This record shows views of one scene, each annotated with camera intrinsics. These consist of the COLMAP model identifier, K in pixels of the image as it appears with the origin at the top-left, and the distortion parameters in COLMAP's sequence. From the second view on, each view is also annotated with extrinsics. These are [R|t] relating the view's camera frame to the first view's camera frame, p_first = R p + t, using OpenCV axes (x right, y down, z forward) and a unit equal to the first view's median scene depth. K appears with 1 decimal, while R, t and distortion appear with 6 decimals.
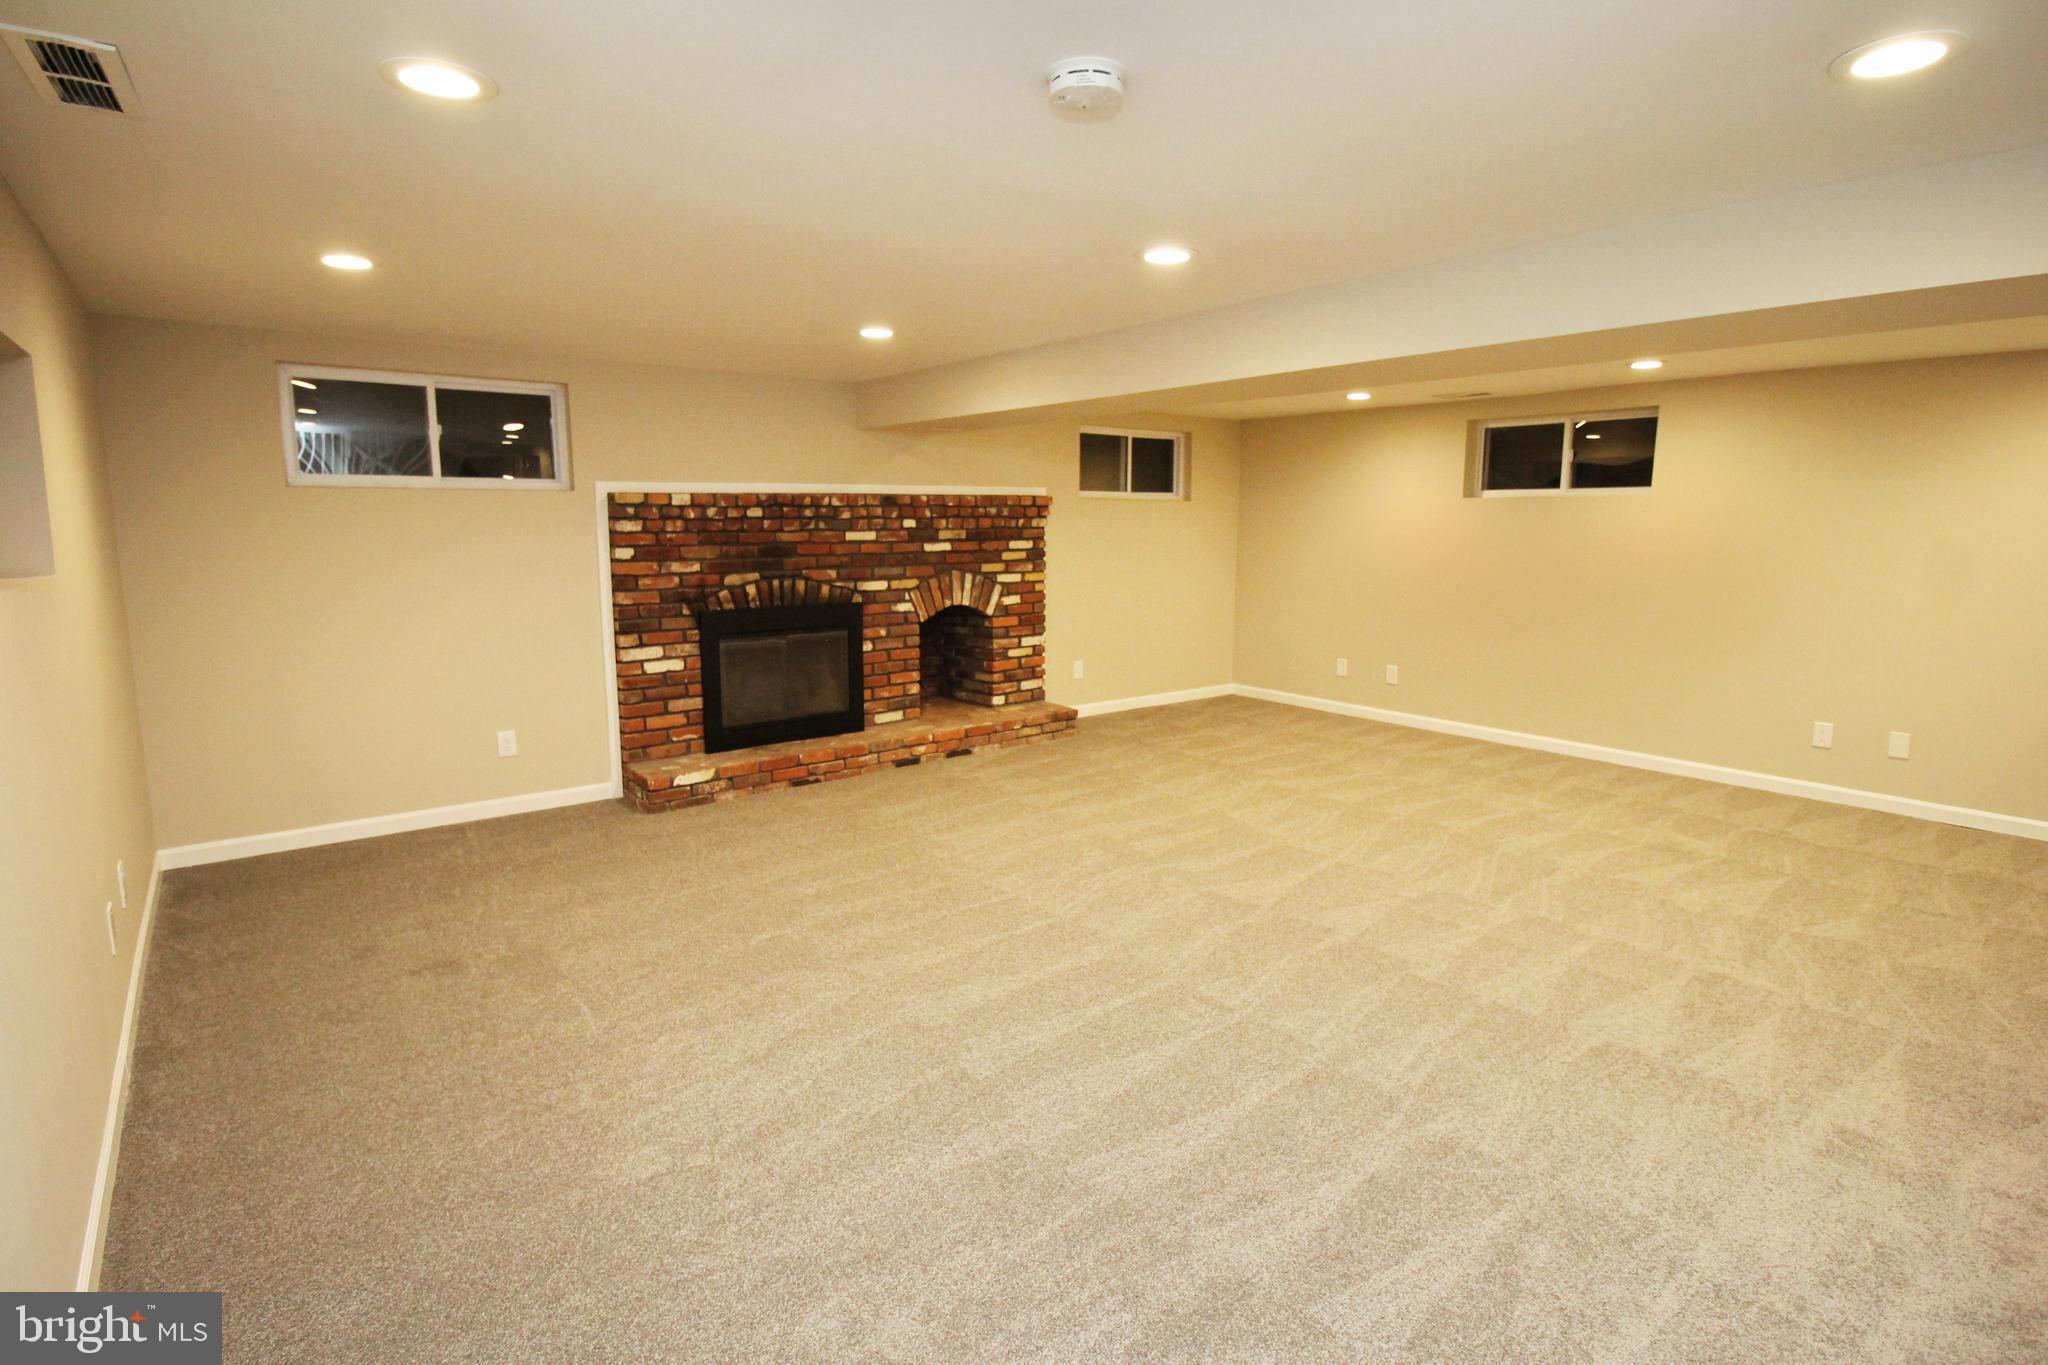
lens RADIAL K [[984.7, 0, 1020.0], [0, 984.7, 658.3], [0, 0, 1]] dist [-0.001119, -0.014119]
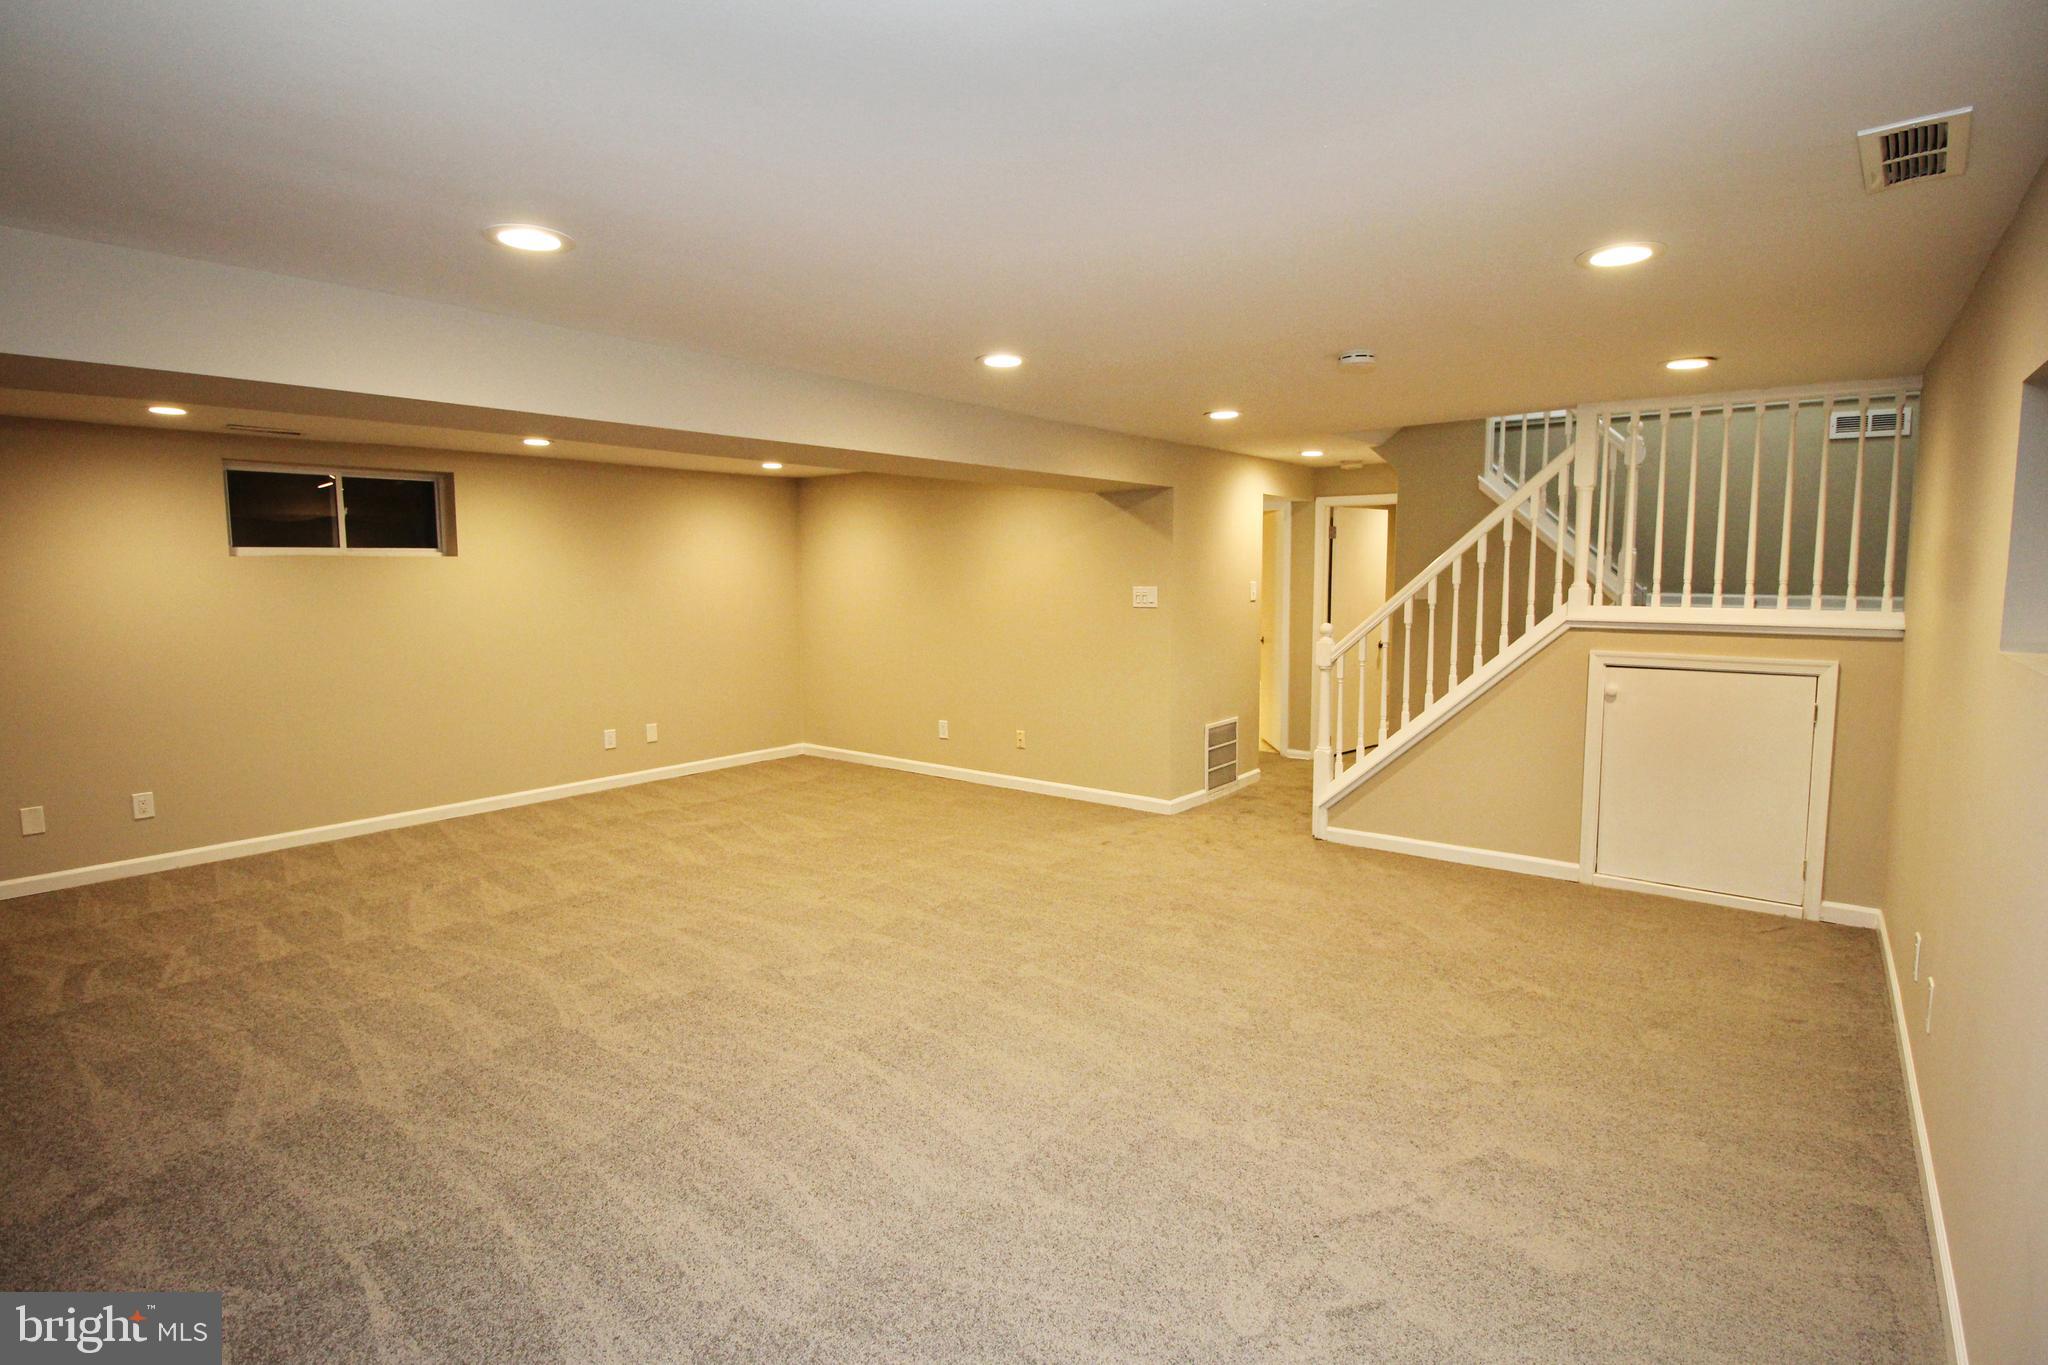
lens RADIAL K [[995.2, 0, 1016.2], [0, 995.2, 661.3], [0, 0, 1]] dist [0.000541, -0.014508]
pose [[-0.224507, -0.088893, 0.970409, -0.605680], [0.143605, 0.981940, 0.123173, -0.113018], [-0.963833, 0.167009, -0.207687, 0.739285]]
